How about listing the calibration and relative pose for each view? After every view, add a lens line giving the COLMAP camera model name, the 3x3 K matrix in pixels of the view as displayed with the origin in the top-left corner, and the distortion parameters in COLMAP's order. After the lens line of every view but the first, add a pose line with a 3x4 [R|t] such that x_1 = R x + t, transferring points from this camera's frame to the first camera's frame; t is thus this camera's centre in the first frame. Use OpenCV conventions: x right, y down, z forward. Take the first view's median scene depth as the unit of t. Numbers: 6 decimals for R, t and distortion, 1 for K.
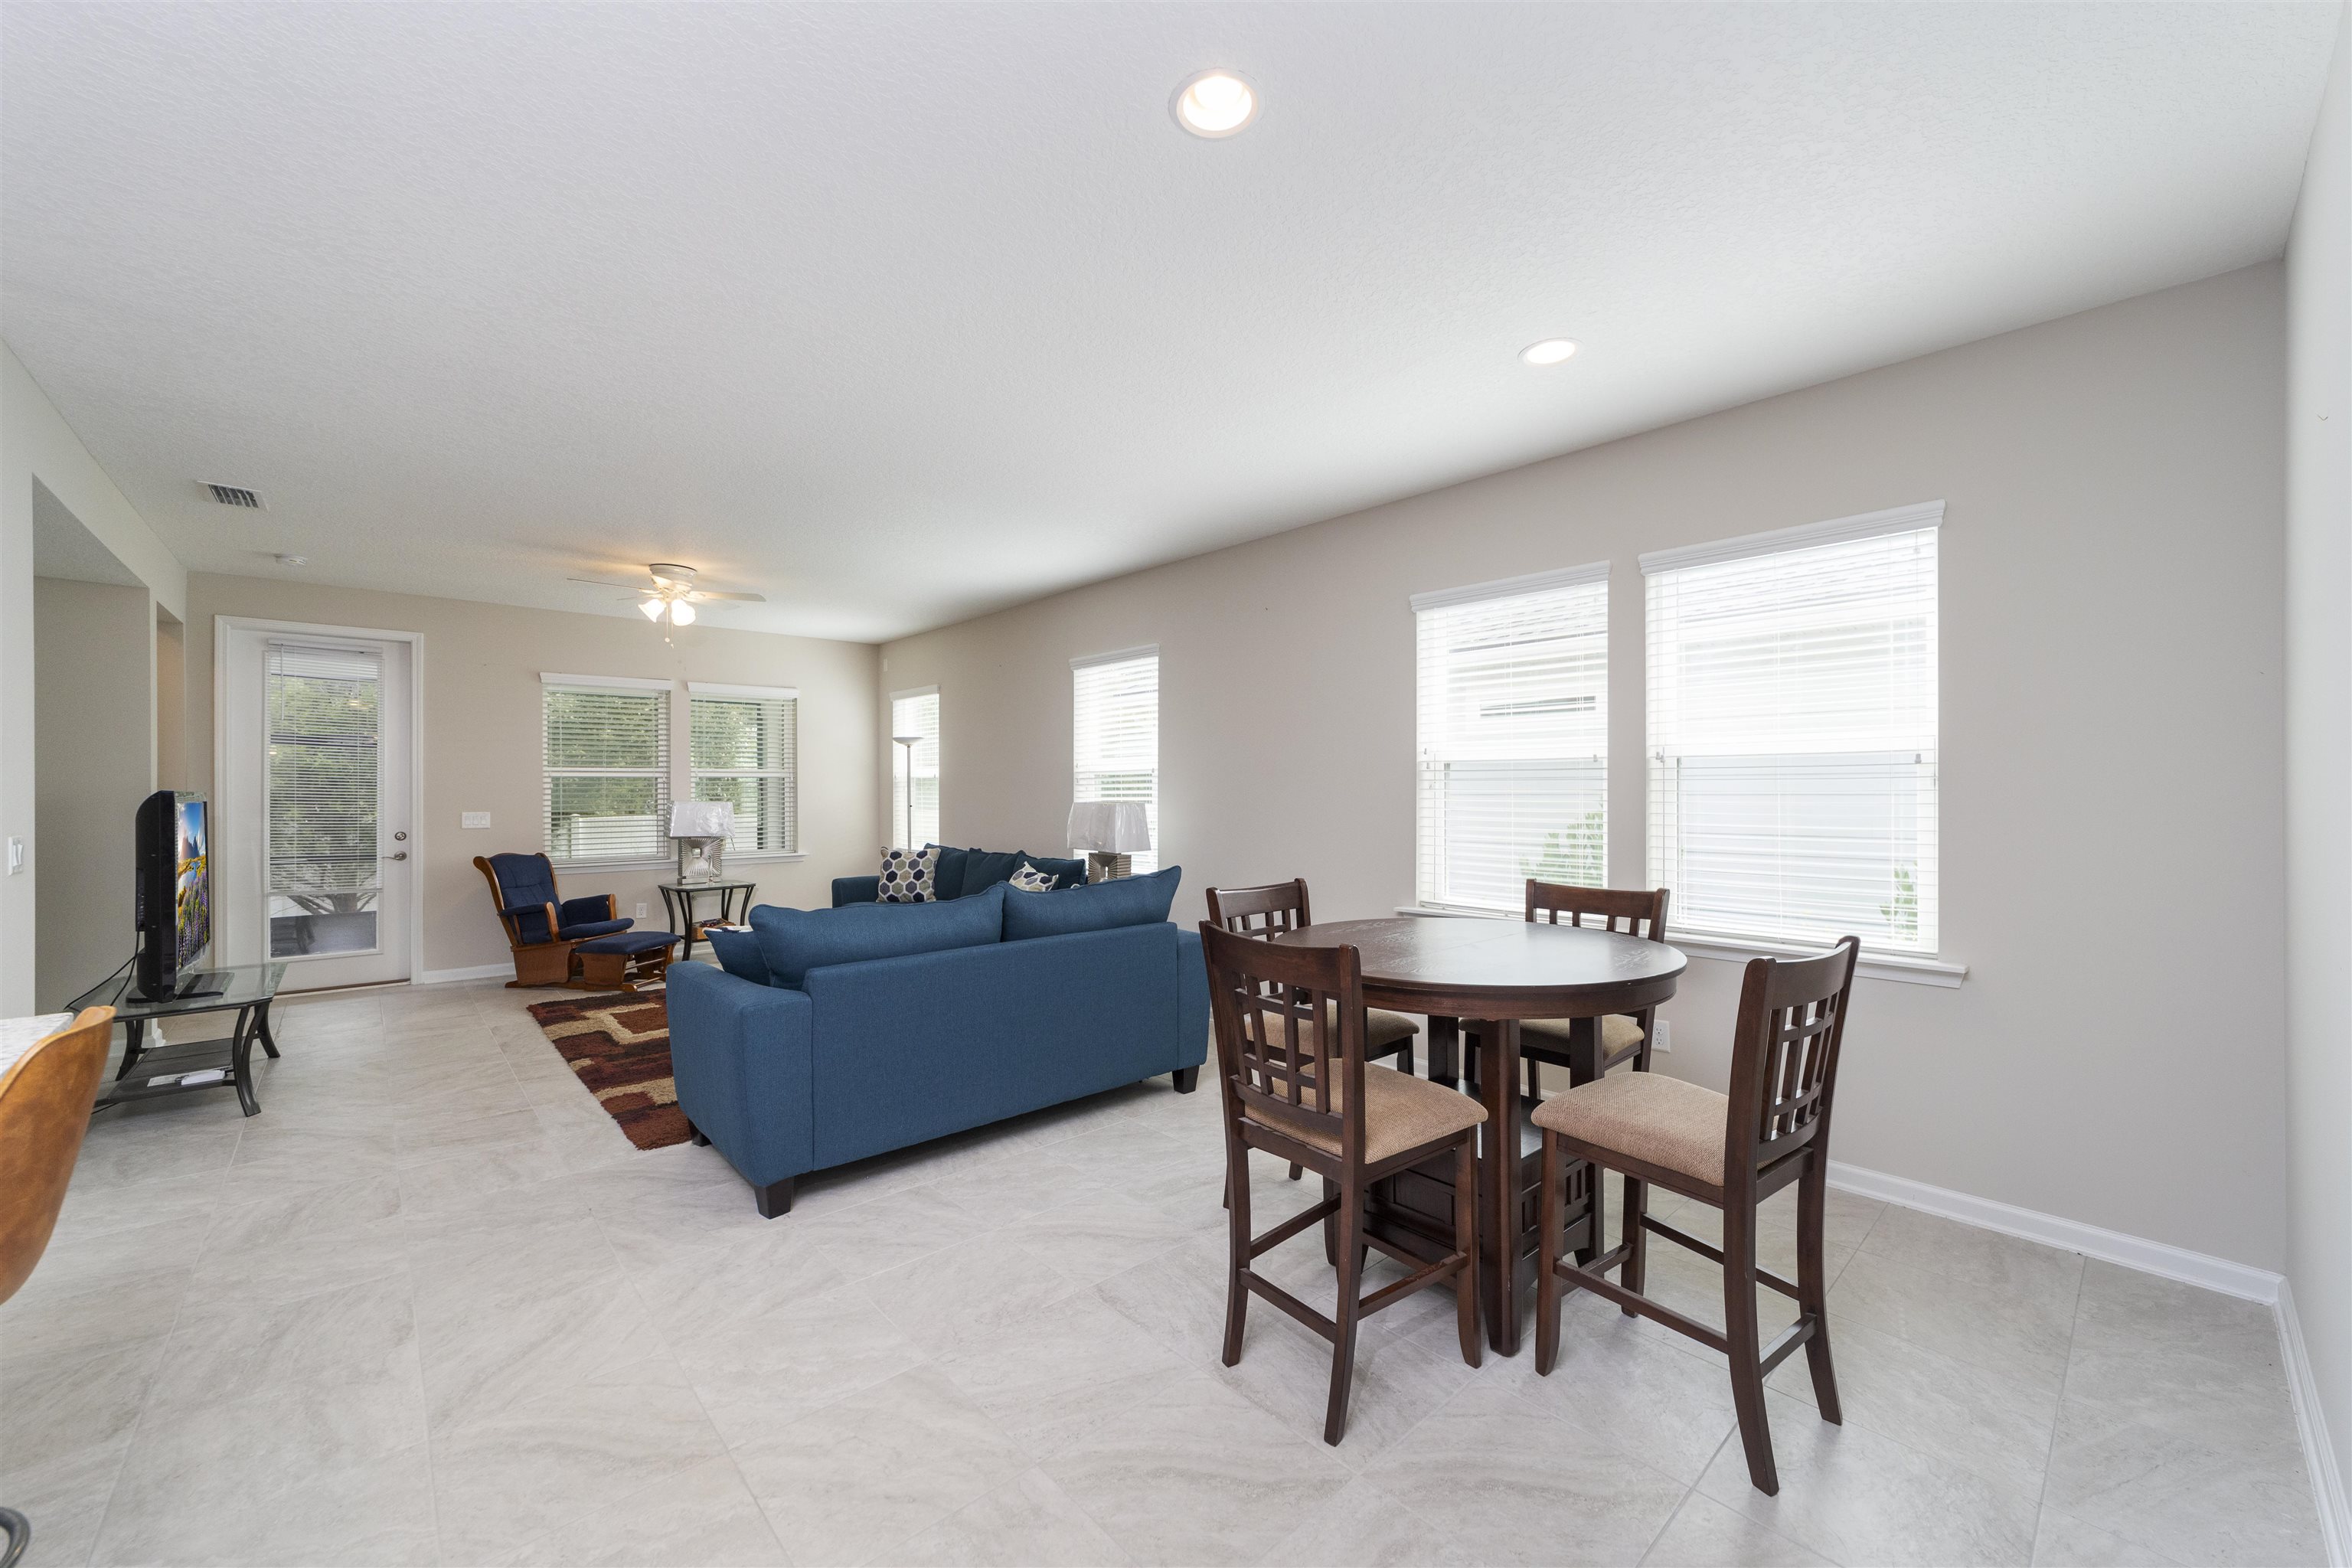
lens RADIAL K [[912.2, 0, 1188.3], [0, 912.2, 798.4], [0, 0, 1]] dist [-0.016118, 0.008155]
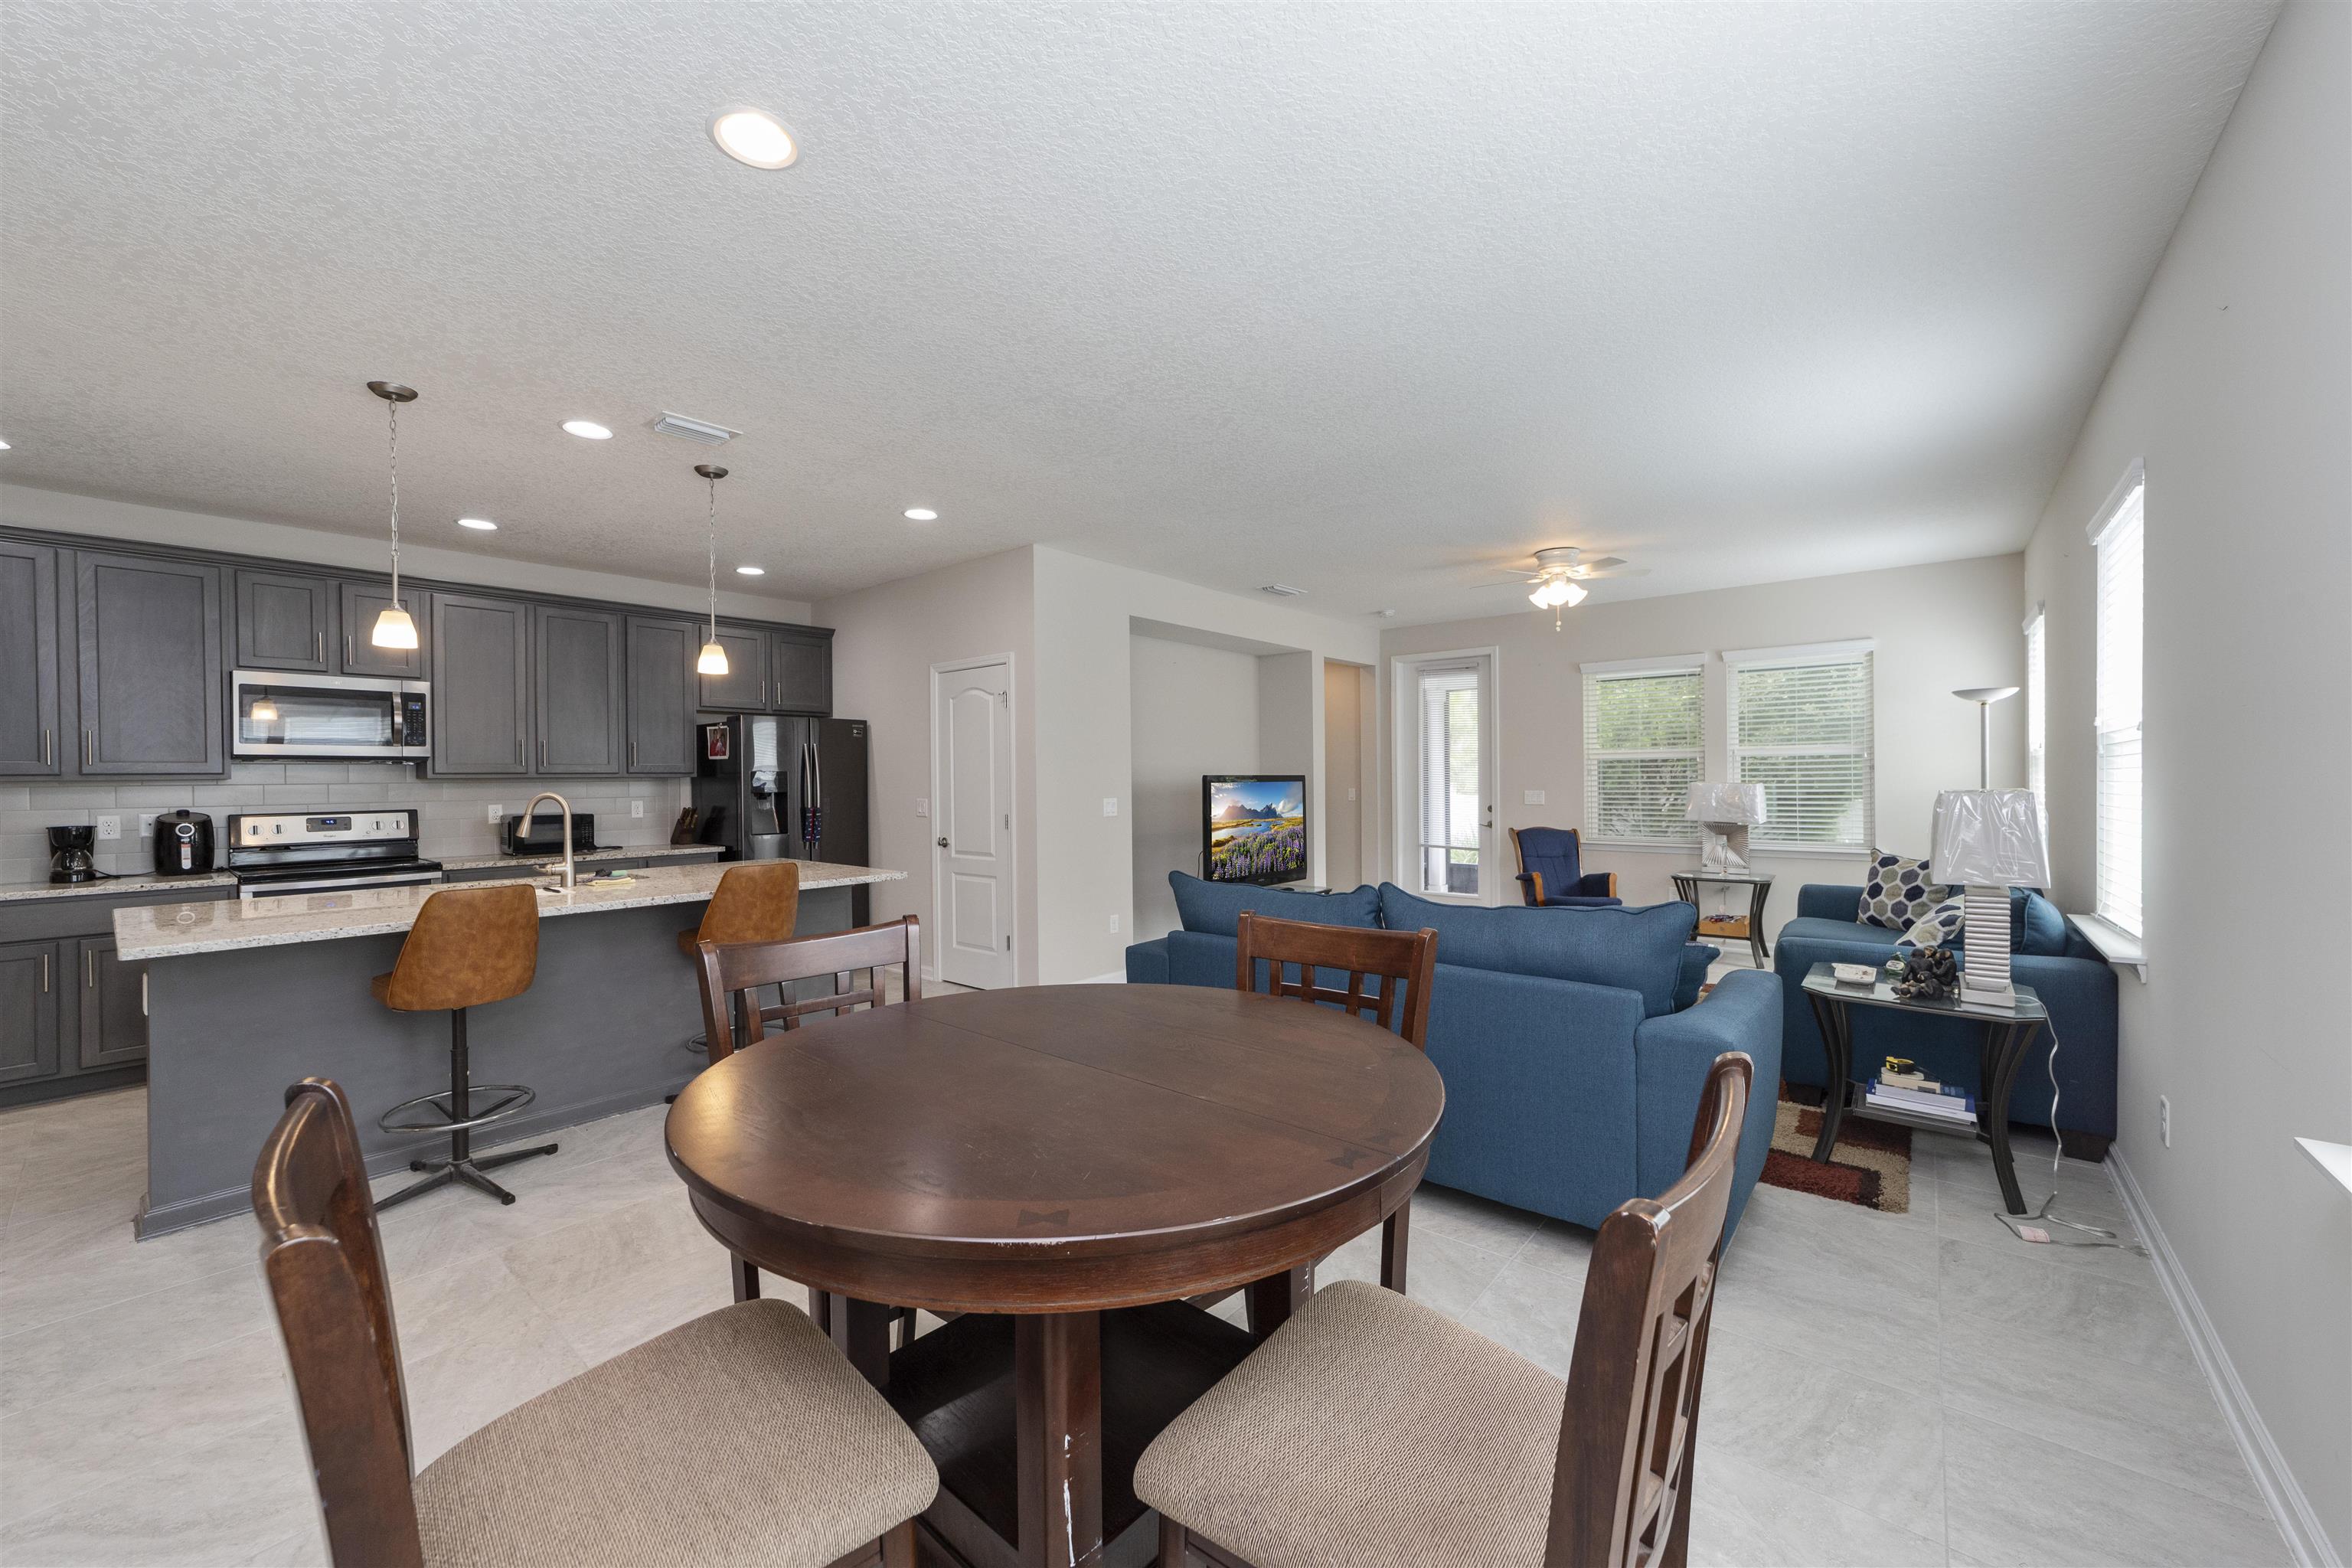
lens RADIAL K [[912.2, 0, 1169.5], [0, 912.2, 777.9], [0, 0, 1]] dist [-0.016118, 0.008155]
pose [[0.116845, 0.003121, -0.993145, 0.345265], [-0.001476, 0.999995, 0.002969, -0.003783], [0.993149, 0.001119, 0.116849, 0.406804]]
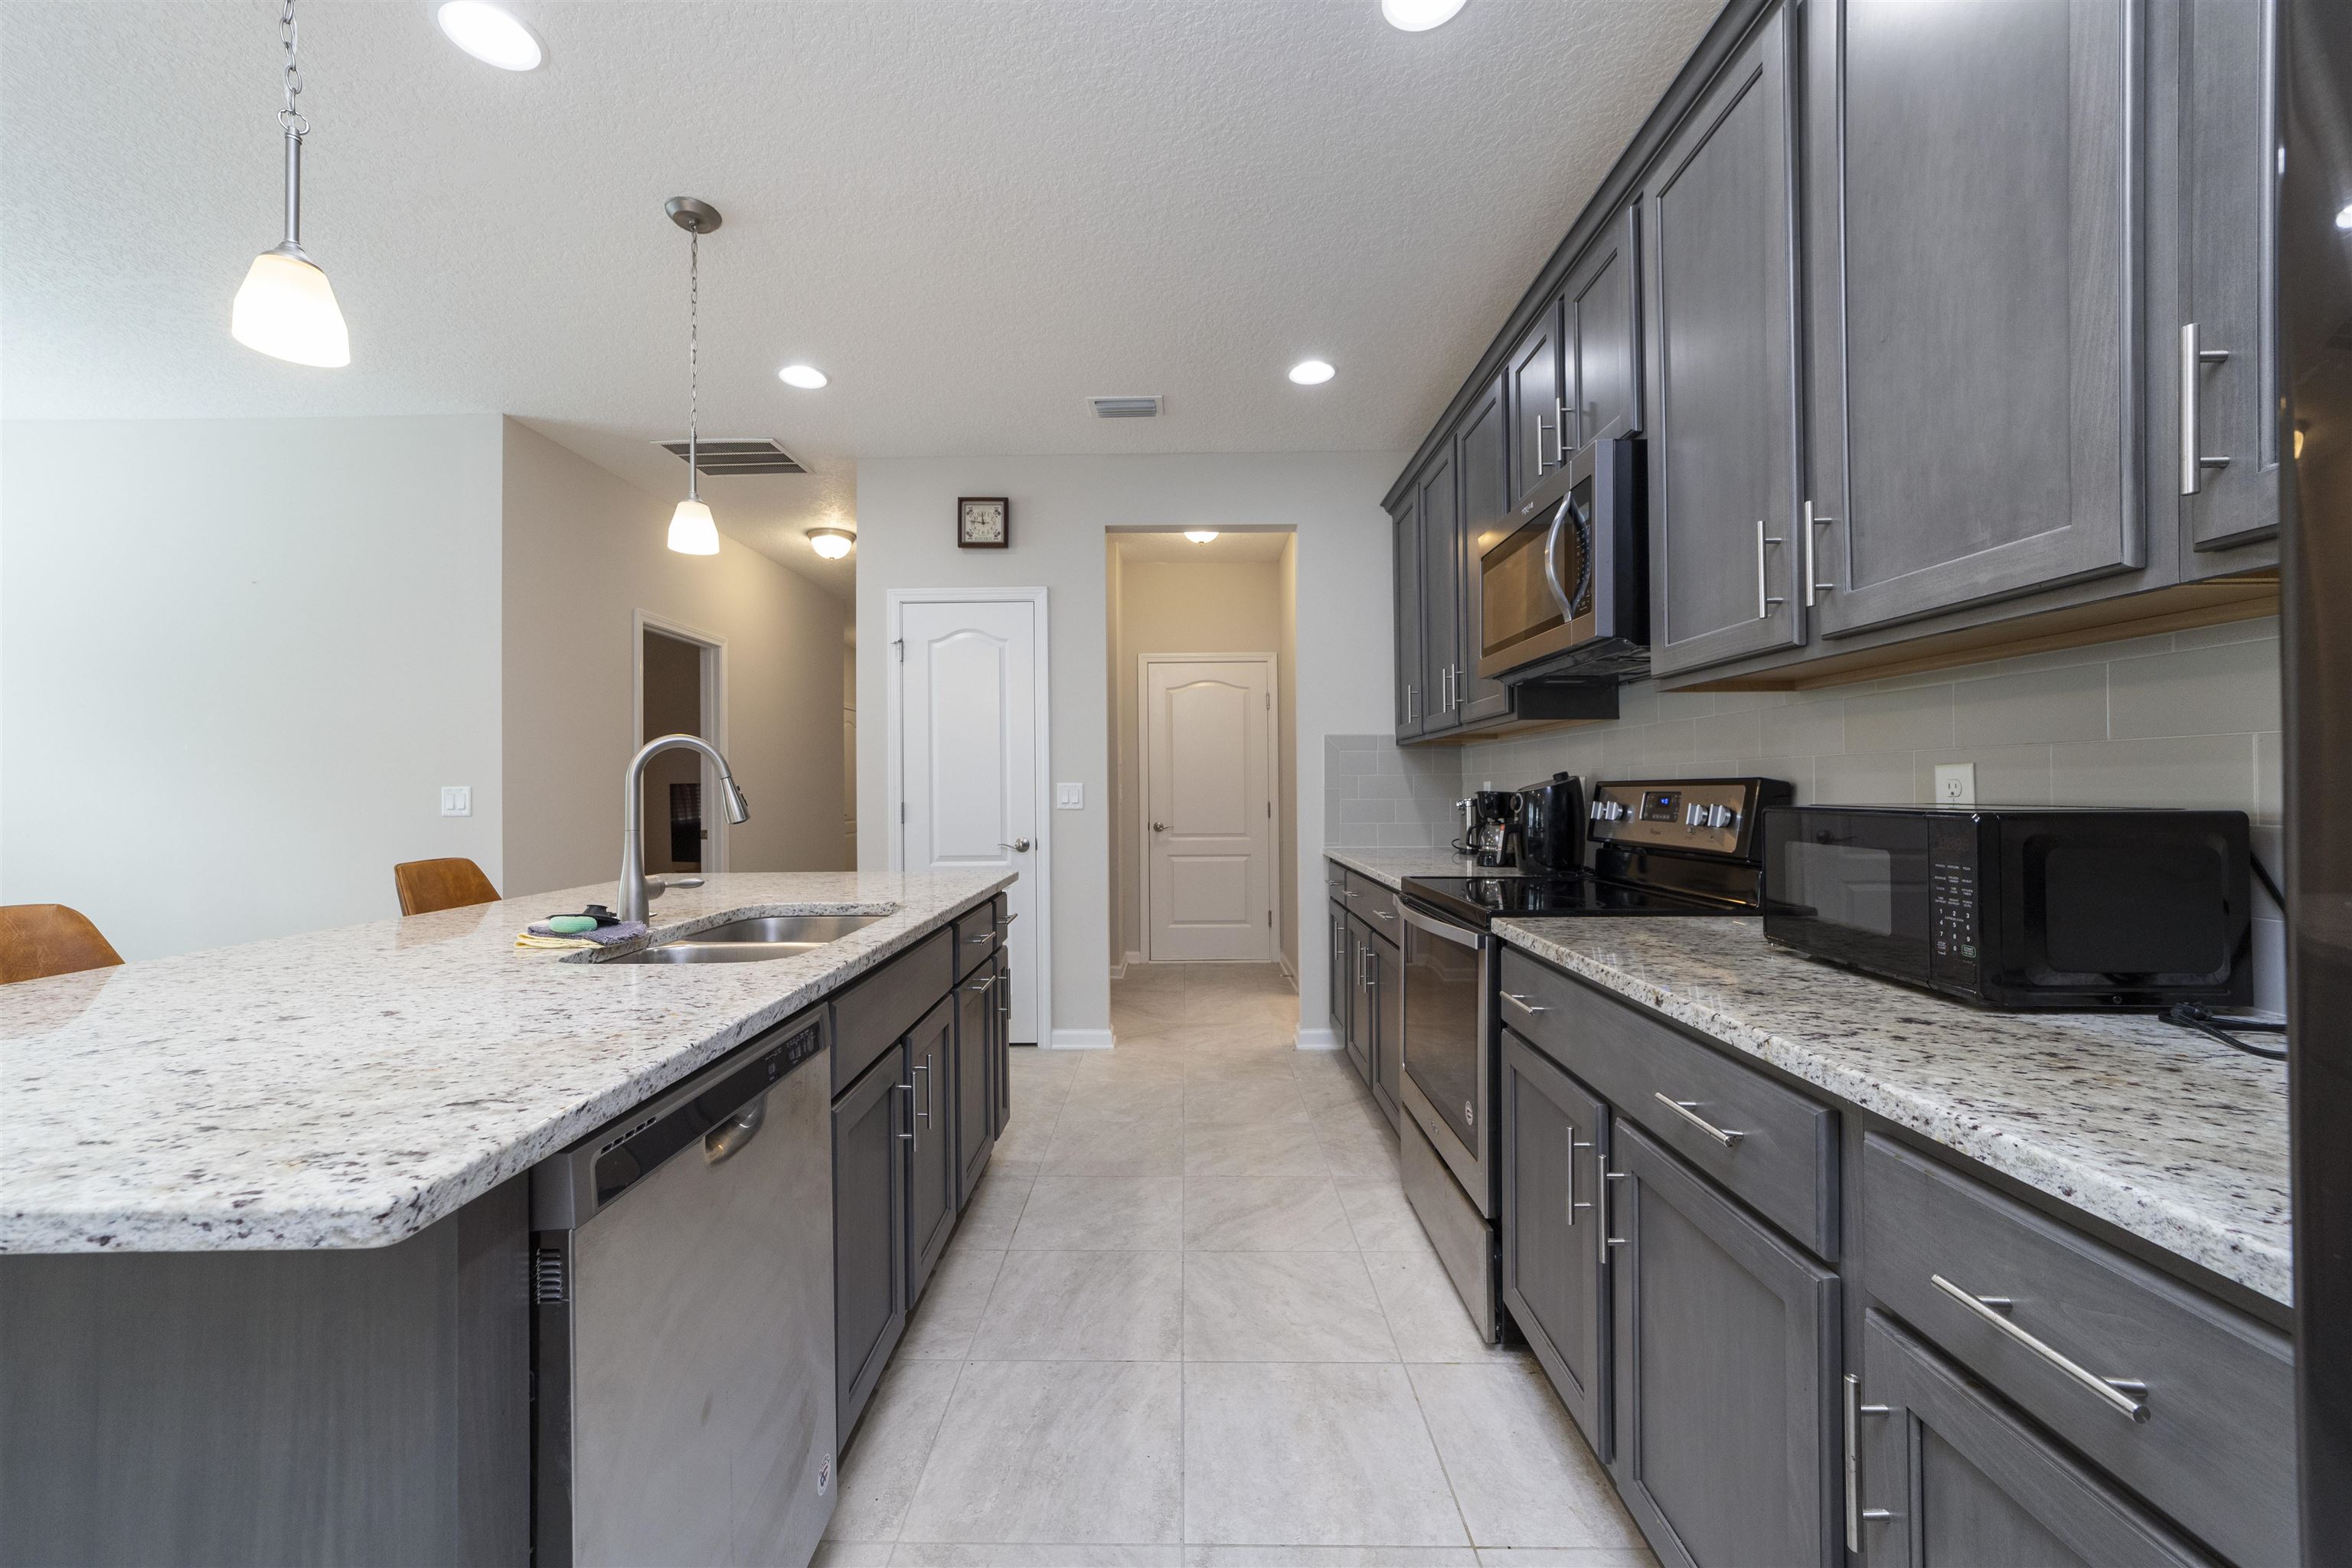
lens RADIAL K [[912.2, 0, 1171.9], [0, 912.2, 780.9], [0, 0, 1]] dist [-0.016118, 0.008155]
pose [[-0.720413, 0.015608, 0.693369, -0.629129], [0.018050, 0.999830, -0.003753, 0.027319], [-0.693310, 0.009811, -0.720573, 0.170761]]
